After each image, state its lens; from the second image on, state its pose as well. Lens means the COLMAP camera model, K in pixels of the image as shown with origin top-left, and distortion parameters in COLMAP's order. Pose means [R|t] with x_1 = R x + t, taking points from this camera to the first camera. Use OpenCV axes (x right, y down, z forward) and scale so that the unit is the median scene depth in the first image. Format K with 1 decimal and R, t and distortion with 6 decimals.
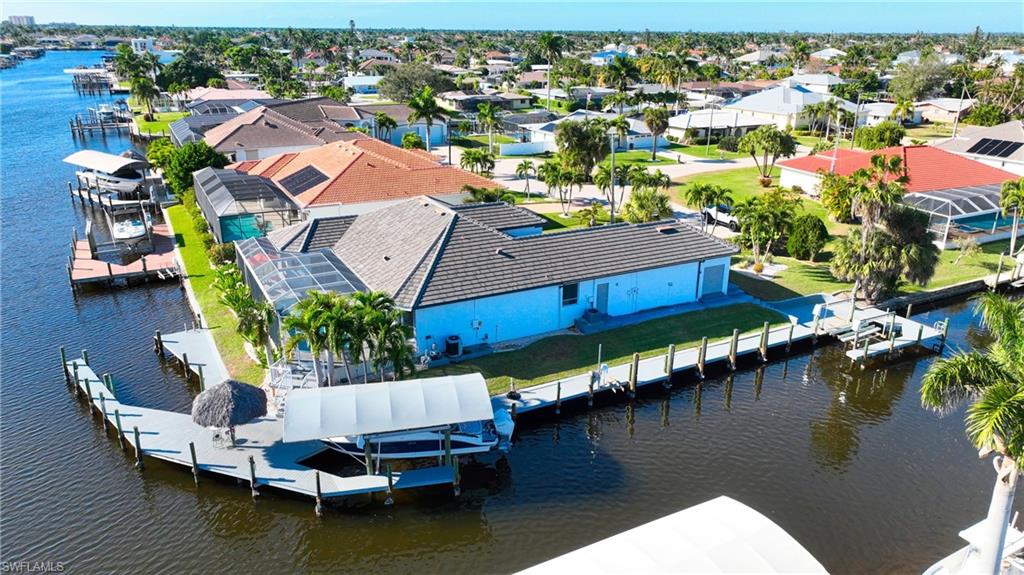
lens RADIAL K [[717.5, 0, 512.0], [0, 717.5, 287.5], [0, 0, 1]] dist [0.003042, 0.007381]
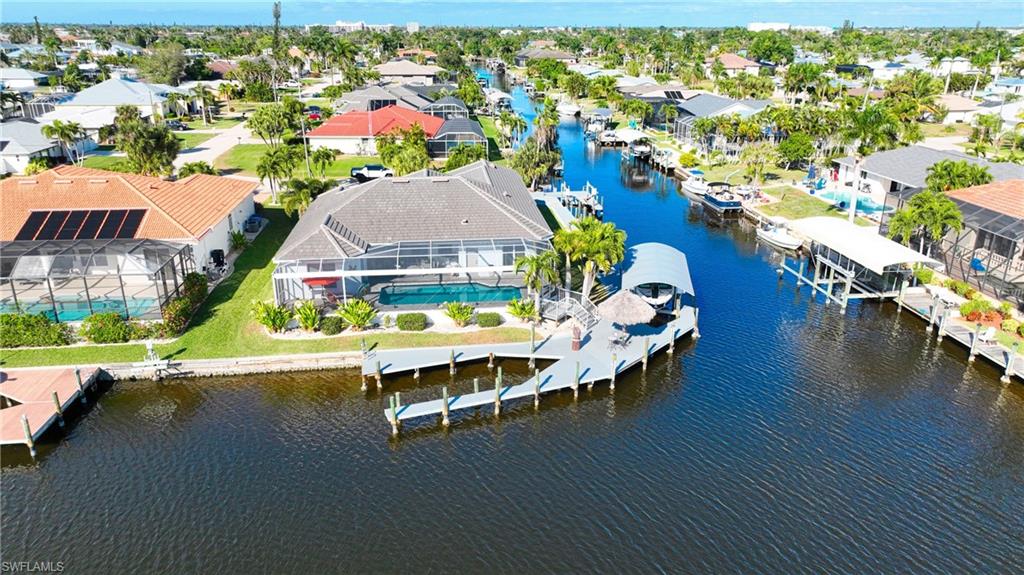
lens RADIAL K [[717.5, 0, 512.0], [0, 717.5, 287.5], [0, 0, 1]] dist [0.003042, 0.007381]
pose [[0.371494, -0.323482, 0.870260, -1.211874], [0.310803, 0.926588, 0.211745, -0.168977], [-0.874868, 0.191817, 0.444761, 0.443732]]
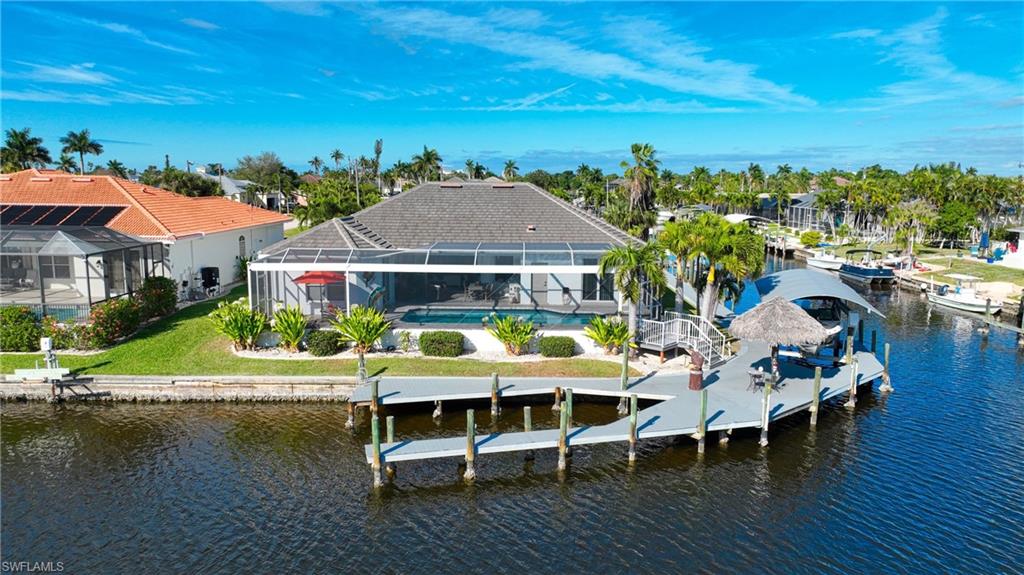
lens RADIAL K [[717.5, 0, 512.0], [0, 717.5, 287.5], [0, 0, 1]] dist [0.003042, 0.007381]
pose [[0.483137, -0.134969, 0.865079, -0.938460], [0.289296, 0.957162, -0.012233, 0.028115], [-0.826370, 0.256174, 0.501486, 0.624215]]
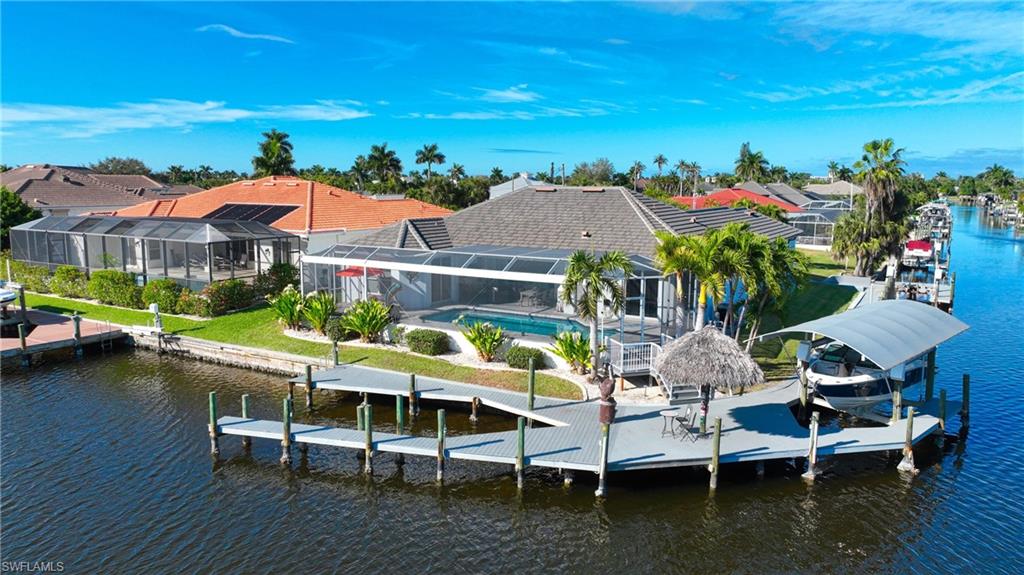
lens RADIAL K [[717.5, 0, 512.0], [0, 717.5, 287.5], [0, 0, 1]] dist [0.003042, 0.007381]
pose [[0.856192, -0.079414, 0.510517, -0.666922], [0.174822, 0.974361, -0.141627, 0.115729], [-0.486181, 0.210509, 0.848124, 0.380565]]
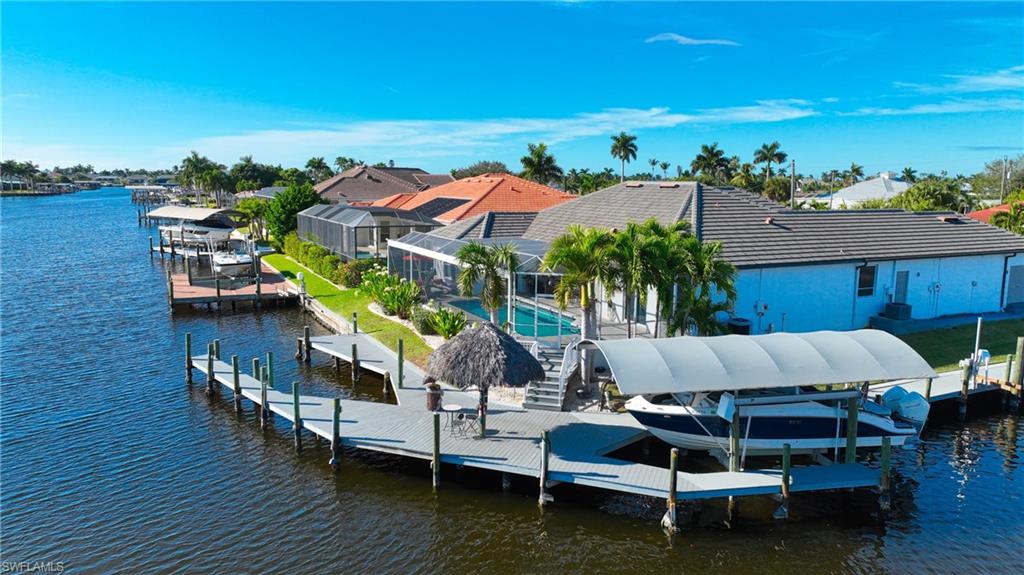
lens RADIAL K [[717.5, 0, 512.0], [0, 717.5, 287.5], [0, 0, 1]] dist [0.003042, 0.007381]
pose [[0.999532, 0.005702, -0.030042, -0.262751], [-0.011384, 0.981223, -0.192541, 0.163930], [0.028380, 0.192793, 0.980829, 0.273803]]
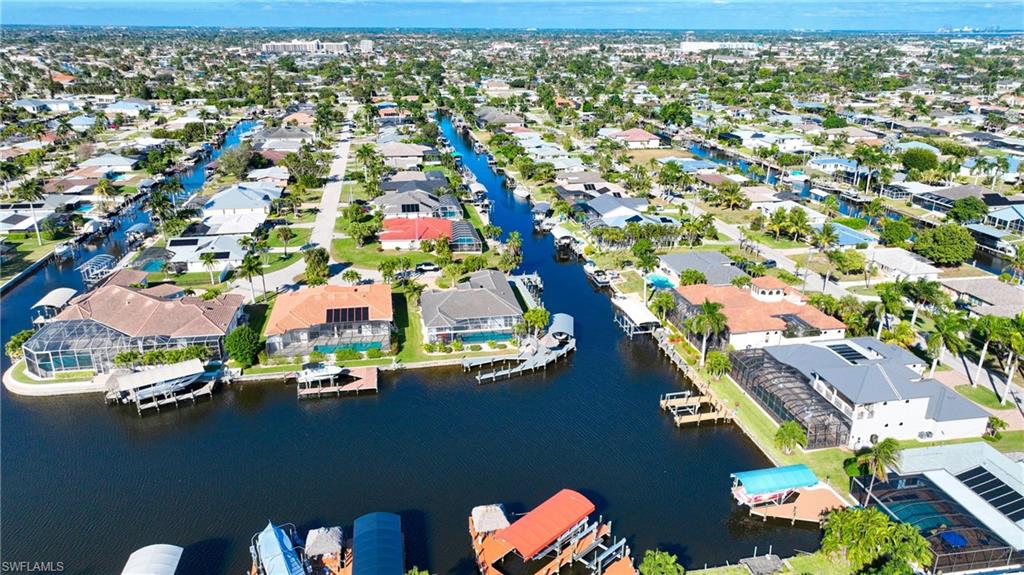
lens RADIAL K [[717.5, 0, 512.0], [0, 717.5, 287.5], [0, 0, 1]] dist [0.003042, 0.007381]
pose [[0.303838, -0.331142, 0.893324, -2.902366], [0.316012, 0.919598, 0.233399, -0.823583], [-0.898787, 0.211386, 0.384054, -0.287532]]
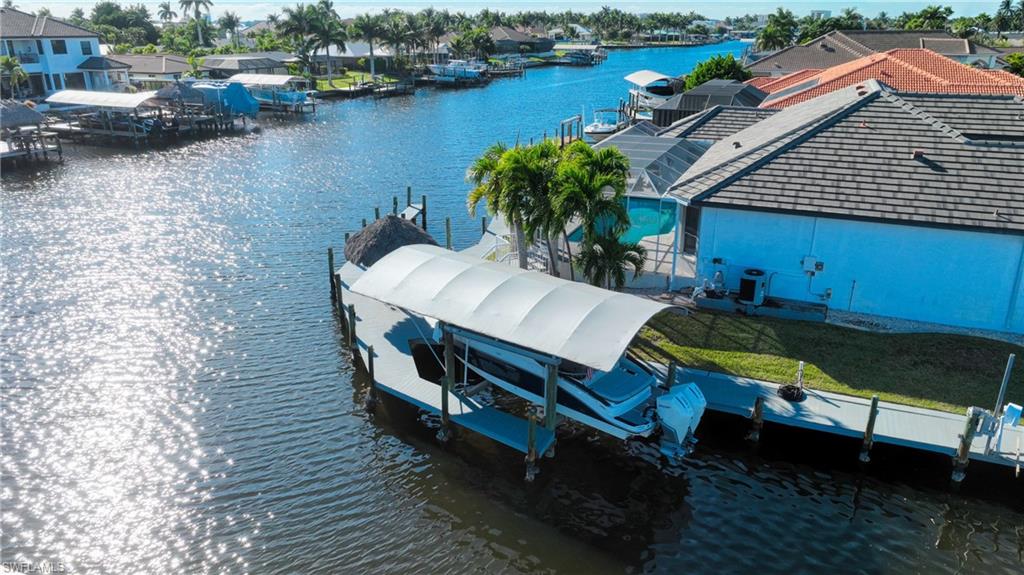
lens RADIAL K [[717.5, 0, 512.0], [0, 717.5, 287.5], [0, 0, 1]] dist [0.003042, 0.007381]
pose [[0.633609, 0.261519, -0.728112, 0.206878], [-0.256977, 0.958842, 0.120768, 0.057619], [0.729728, 0.110588, 0.674735, 0.427534]]
